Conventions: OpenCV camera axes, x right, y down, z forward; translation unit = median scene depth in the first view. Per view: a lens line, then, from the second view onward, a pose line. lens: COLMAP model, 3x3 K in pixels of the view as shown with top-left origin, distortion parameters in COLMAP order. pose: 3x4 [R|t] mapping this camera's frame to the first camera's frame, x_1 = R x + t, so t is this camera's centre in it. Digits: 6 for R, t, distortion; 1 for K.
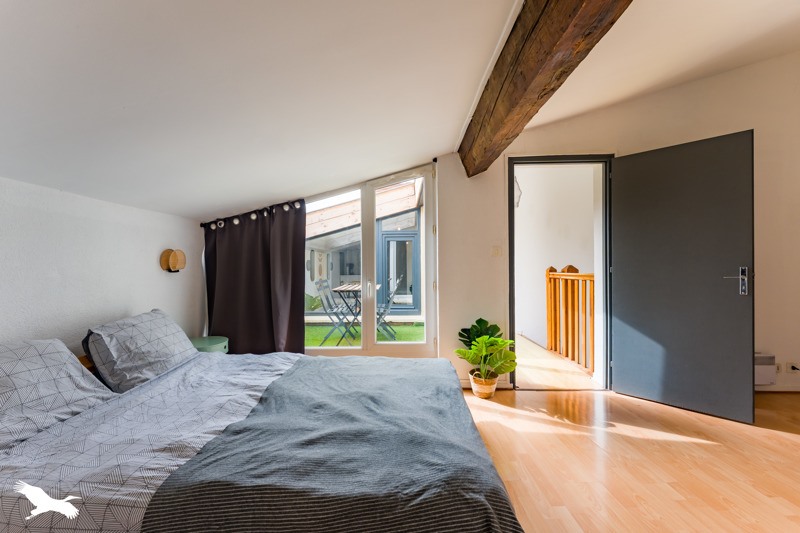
lens RADIAL K [[321.0, 0, 400.0], [0, 321.0, 266.5], [0, 0, 1]] dist [-0.000268, -0.000100]
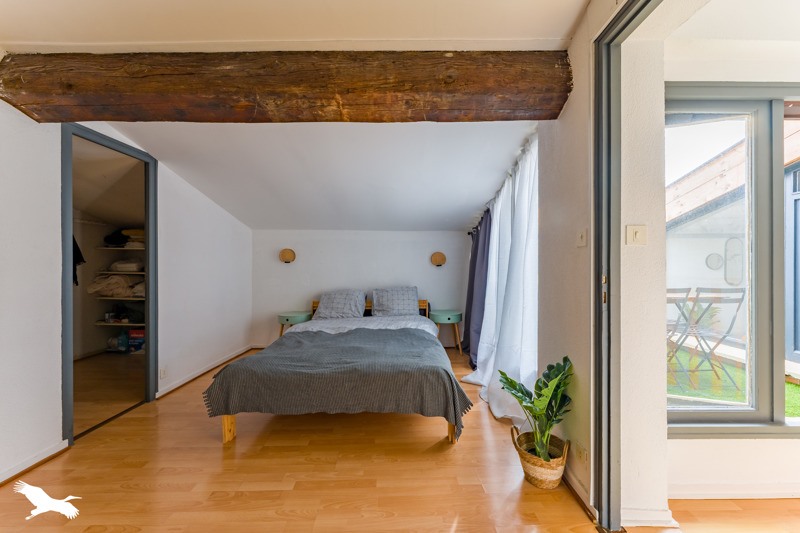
lens RADIAL K [[321.0, 0, 400.0], [0, 321.0, 266.5], [0, 0, 1]] dist [-0.000268, -0.000100]
pose [[0.007836, 0.014952, -0.999858, 0.918279], [-0.002454, 0.999885, 0.014933, -0.004640], [0.999966, 0.002337, 0.007872, 0.788219]]
